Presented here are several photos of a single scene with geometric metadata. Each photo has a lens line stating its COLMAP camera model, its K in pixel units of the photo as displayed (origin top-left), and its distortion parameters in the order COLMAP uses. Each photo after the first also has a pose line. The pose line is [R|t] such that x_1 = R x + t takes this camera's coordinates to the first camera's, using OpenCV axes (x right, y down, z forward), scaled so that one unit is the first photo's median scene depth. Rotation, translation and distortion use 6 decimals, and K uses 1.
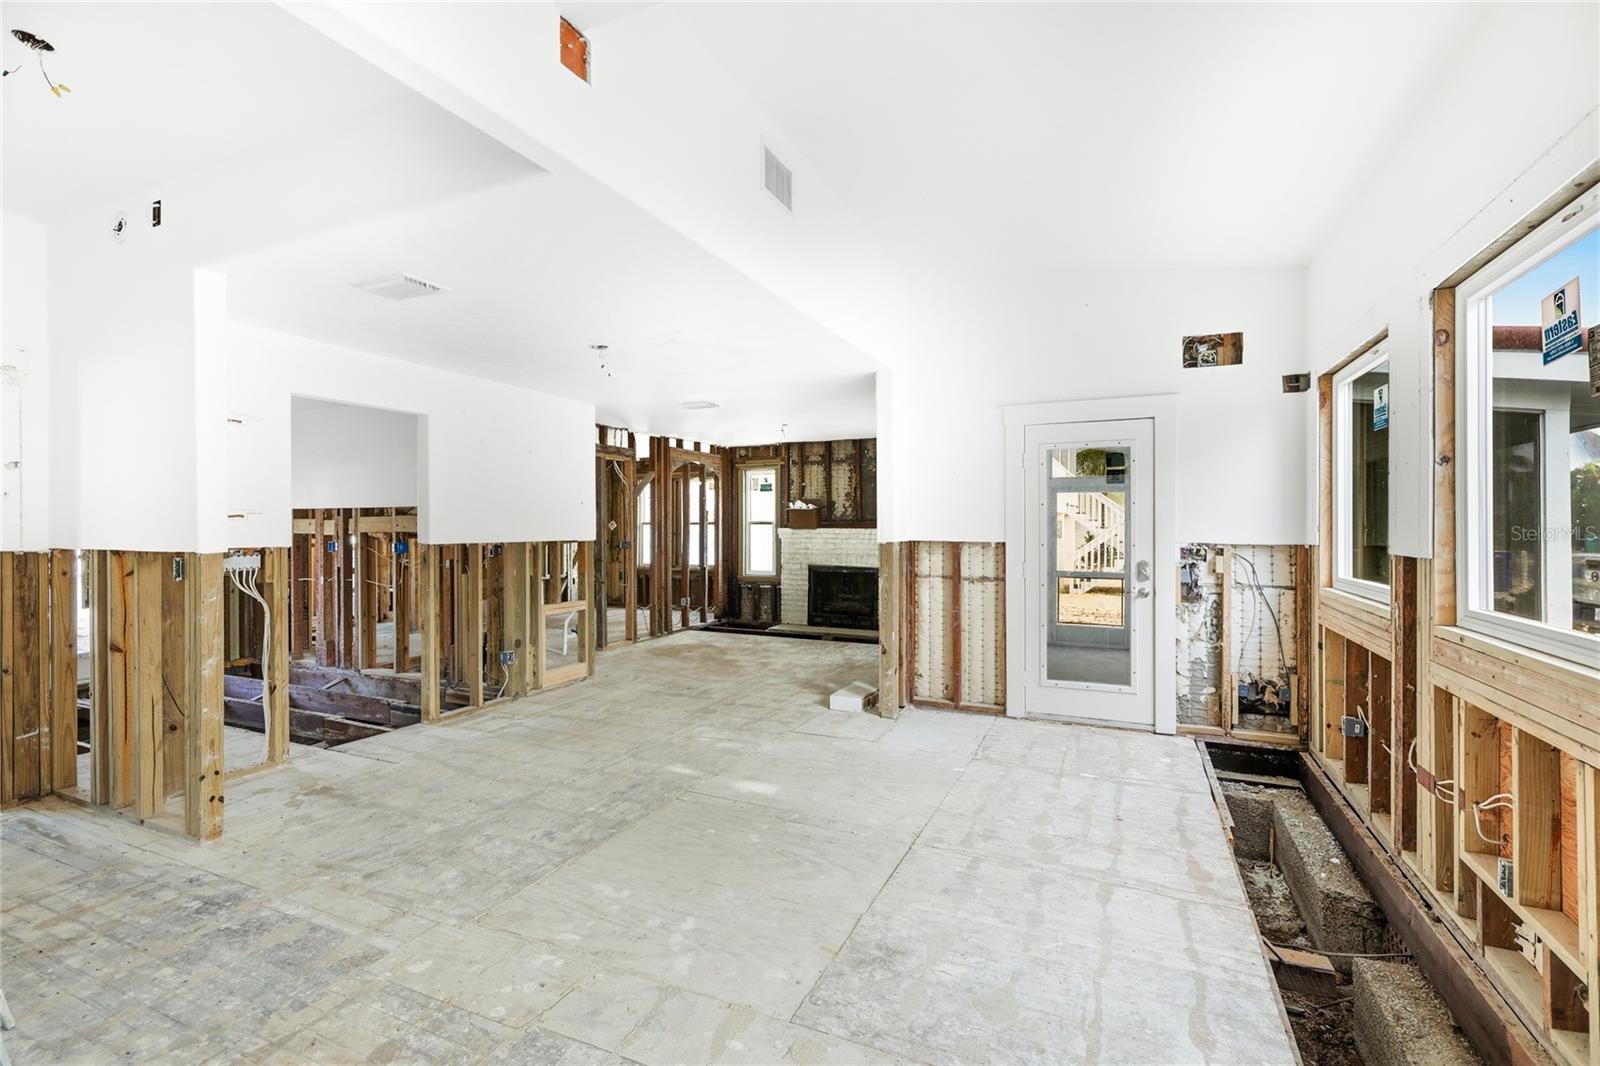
lens RADIAL K [[724.8, 0, 793.6], [0, 724.8, 532.5], [0, 0, 1]] dist [0.003451, -0.000147]
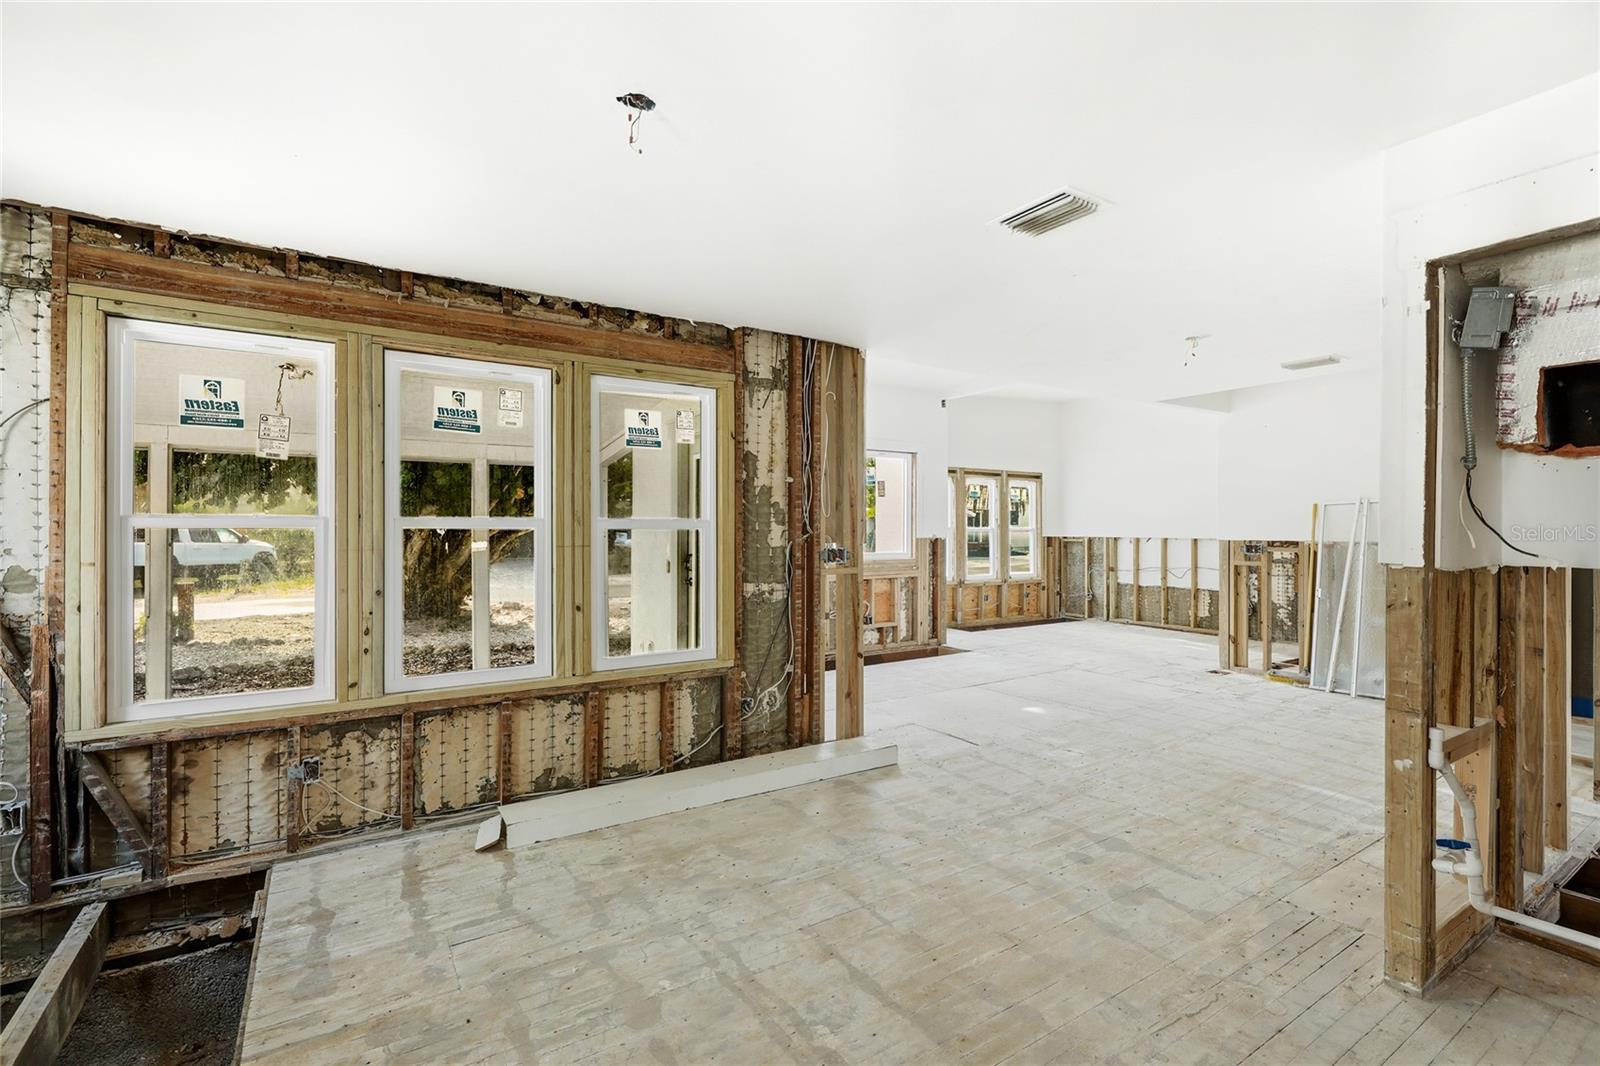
lens RADIAL K [[724.8, 0, 803.6], [0, 724.8, 532.8], [0, 0, 1]] dist [0.003451, -0.000147]
pose [[-0.852233, -0.001502, 0.523160, -0.212445], [0.005964, 0.999903, 0.012586, -0.008462], [-0.523128, 0.013846, -0.852141, 1.351806]]
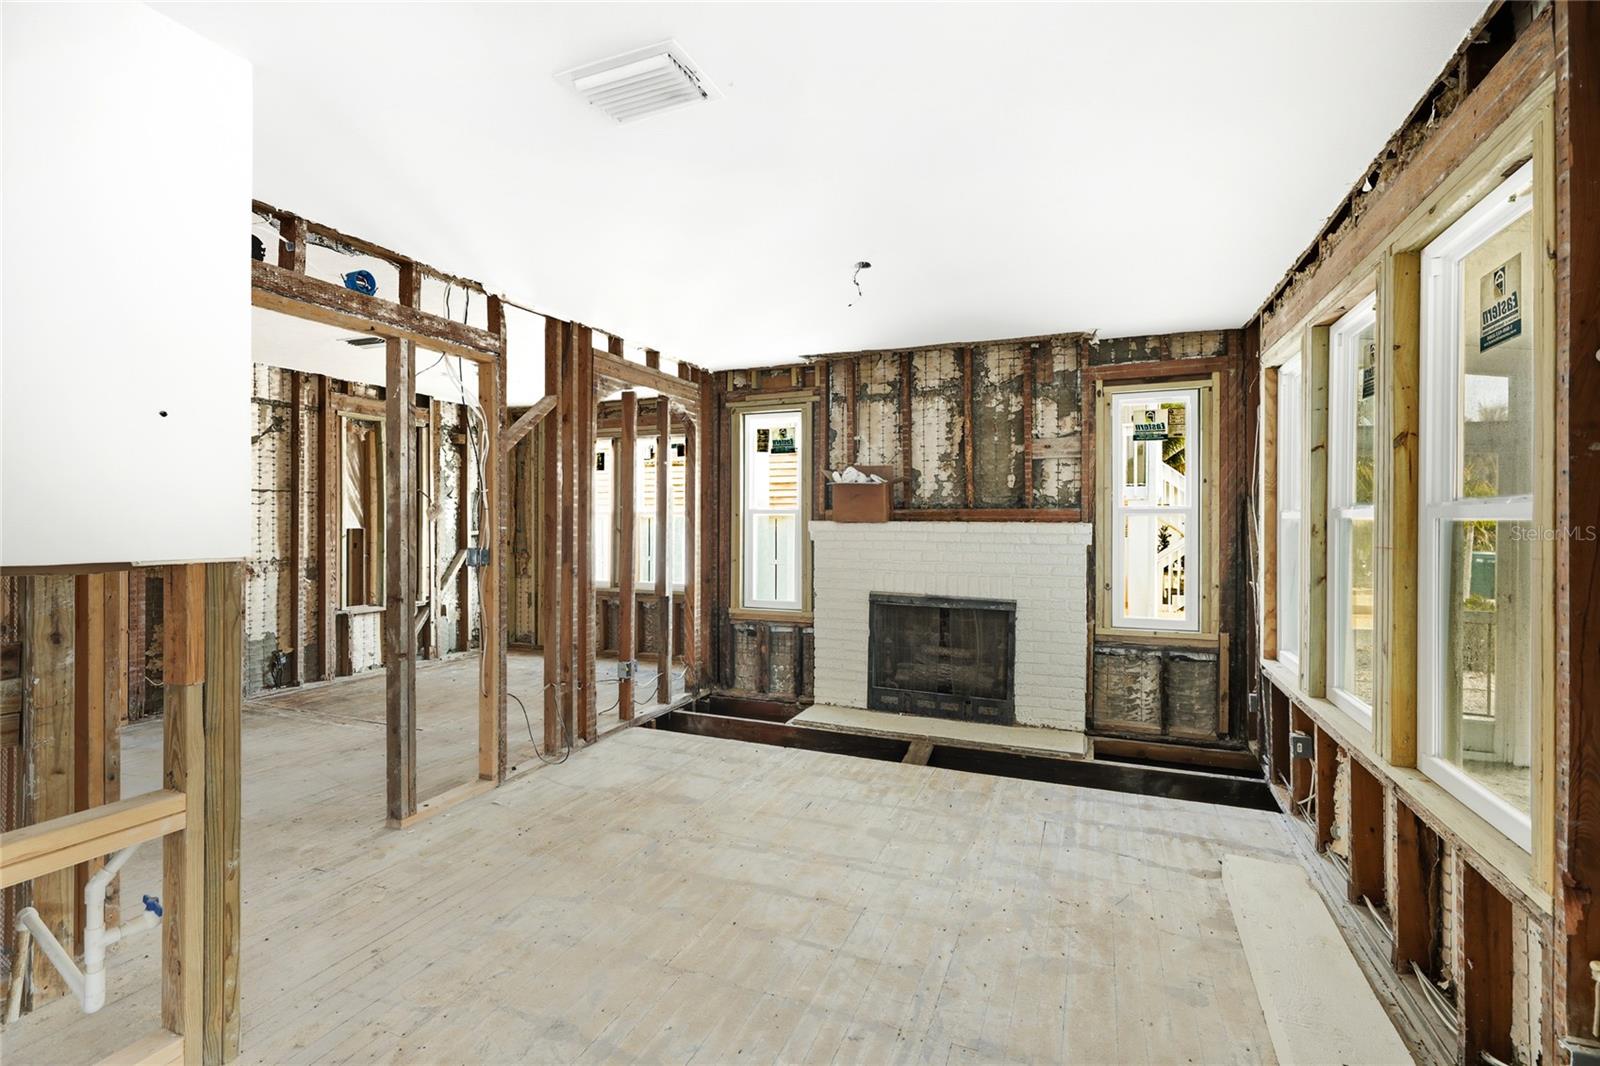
lens RADIAL K [[724.8, 0, 797.6], [0, 724.8, 521.0], [0, 0, 1]] dist [0.003451, -0.000147]
pose [[0.998890, 0.004517, 0.046897, -0.077078], [-0.004049, 0.999941, -0.010053, -0.001006], [-0.046940, 0.009852, 0.998849, 0.685649]]
